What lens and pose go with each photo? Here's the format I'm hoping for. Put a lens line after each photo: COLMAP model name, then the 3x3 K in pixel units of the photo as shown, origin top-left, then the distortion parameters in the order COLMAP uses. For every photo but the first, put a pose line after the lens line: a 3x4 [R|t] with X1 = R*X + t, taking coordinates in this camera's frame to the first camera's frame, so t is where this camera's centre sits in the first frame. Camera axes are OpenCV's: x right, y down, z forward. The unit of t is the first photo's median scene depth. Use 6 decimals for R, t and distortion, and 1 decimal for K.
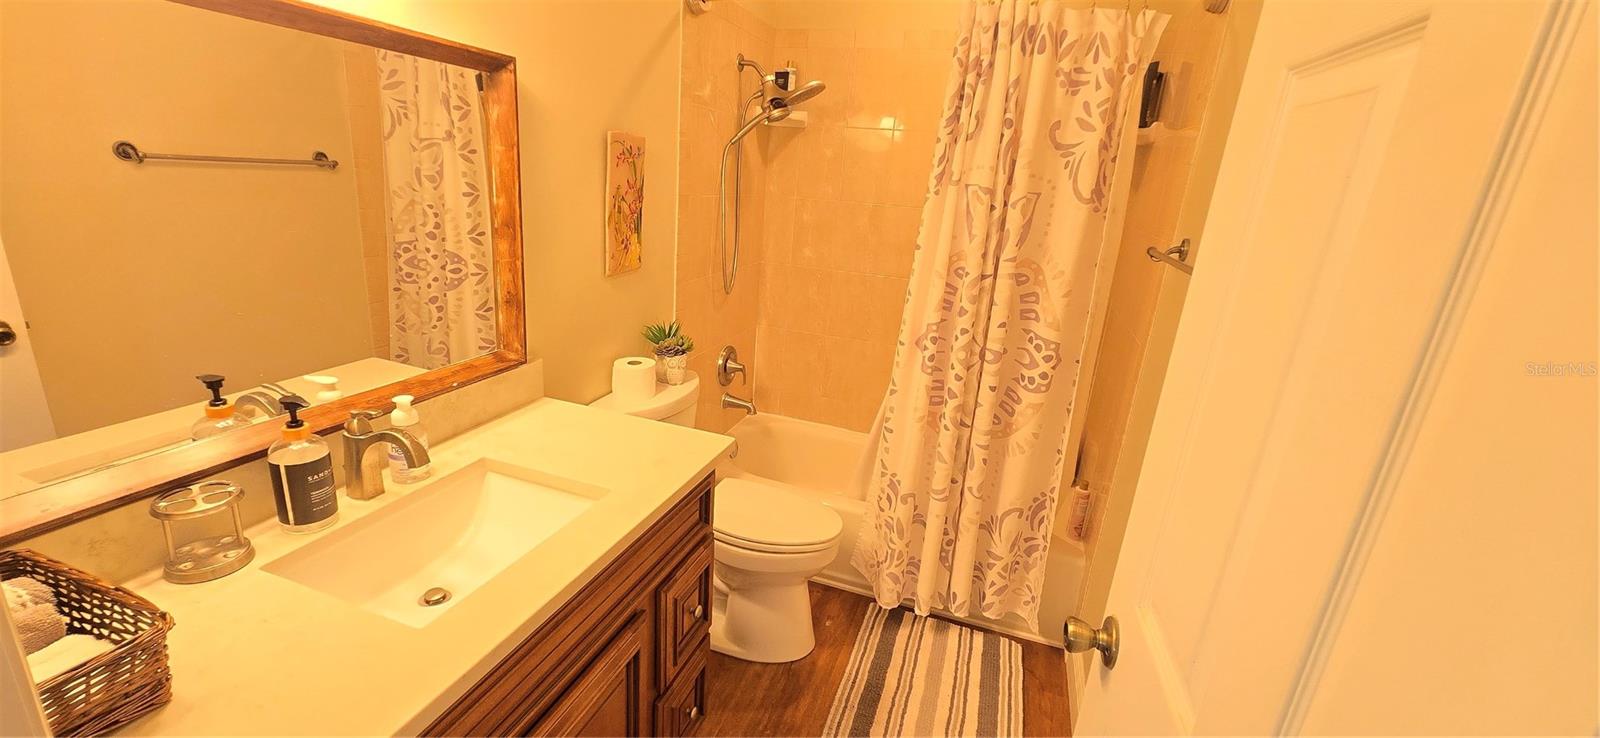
lens RADIAL K [[654.1, 0, 779.2], [0, 654.1, 372.2], [0, 0, 1]] dist [0.007146, 0.000097]
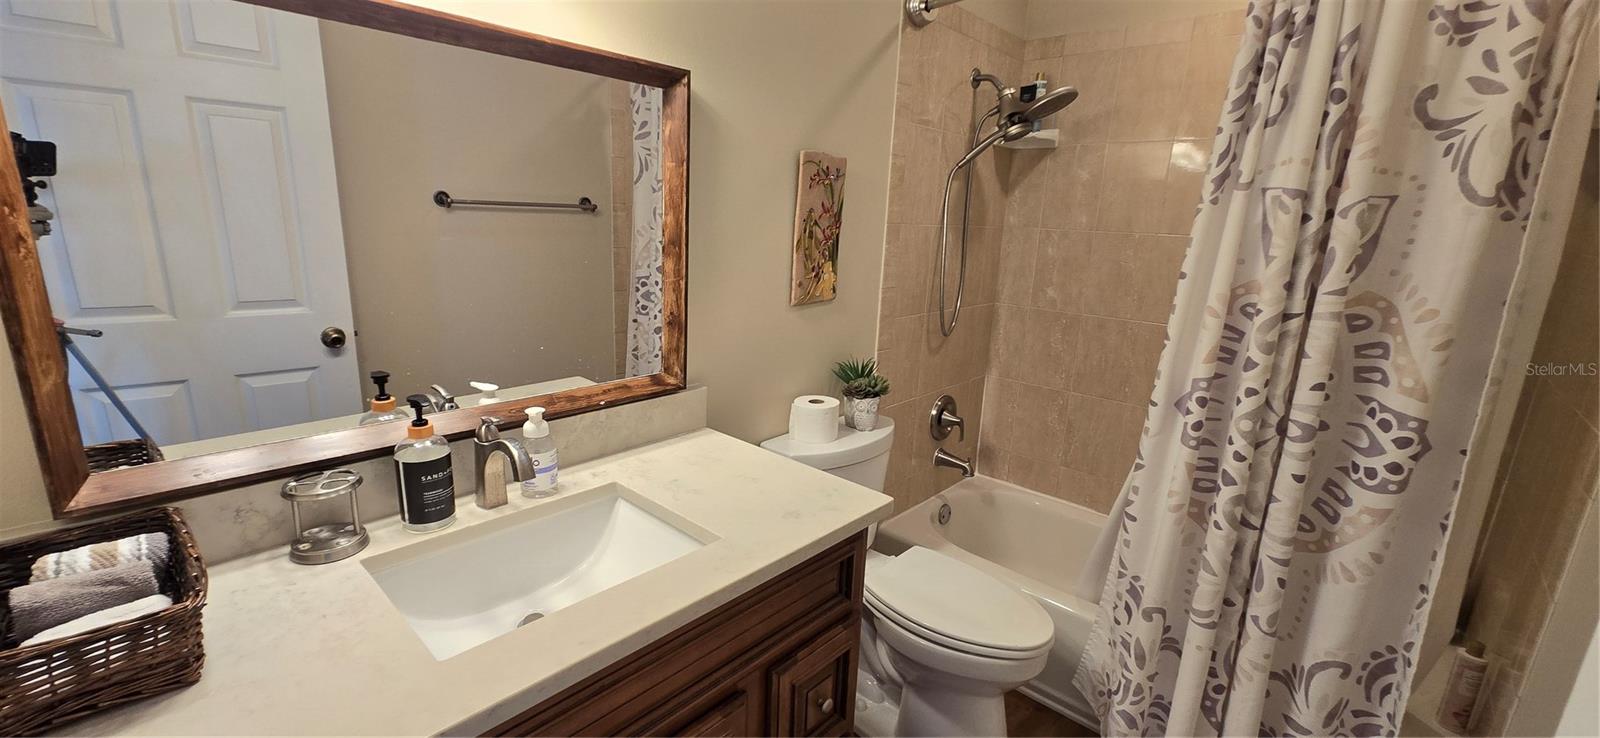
lens RADIAL K [[655.2, 0, 779.8], [0, 655.2, 375.2], [0, 0, 1]] dist [0.001356, 0.001124]
pose [[0.919010, 0.060901, -0.389502, 0.085293], [-0.090936, 0.994100, -0.059125, 0.007717], [0.383603, 0.089756, 0.919126, 0.143165]]
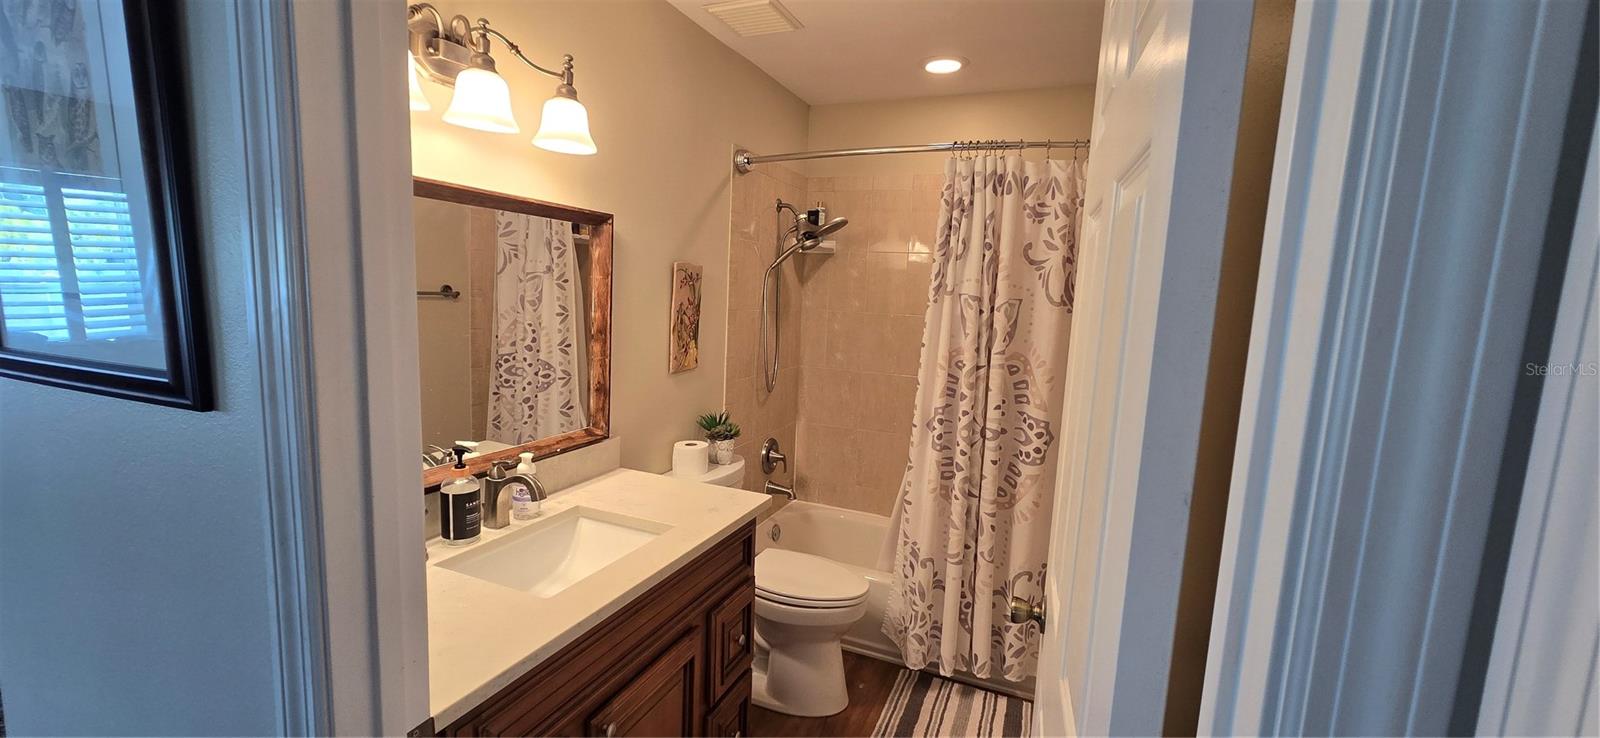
lens RADIAL K [[655.2, 0, 779.8], [0, 655.2, 375.2], [0, 0, 1]] dist [0.001356, 0.001124]
pose [[0.997160, -0.019649, -0.072699, 0.033029], [0.006835, 0.984990, -0.172478, 0.070121], [0.074996, 0.171492, 0.982327, -0.199544]]
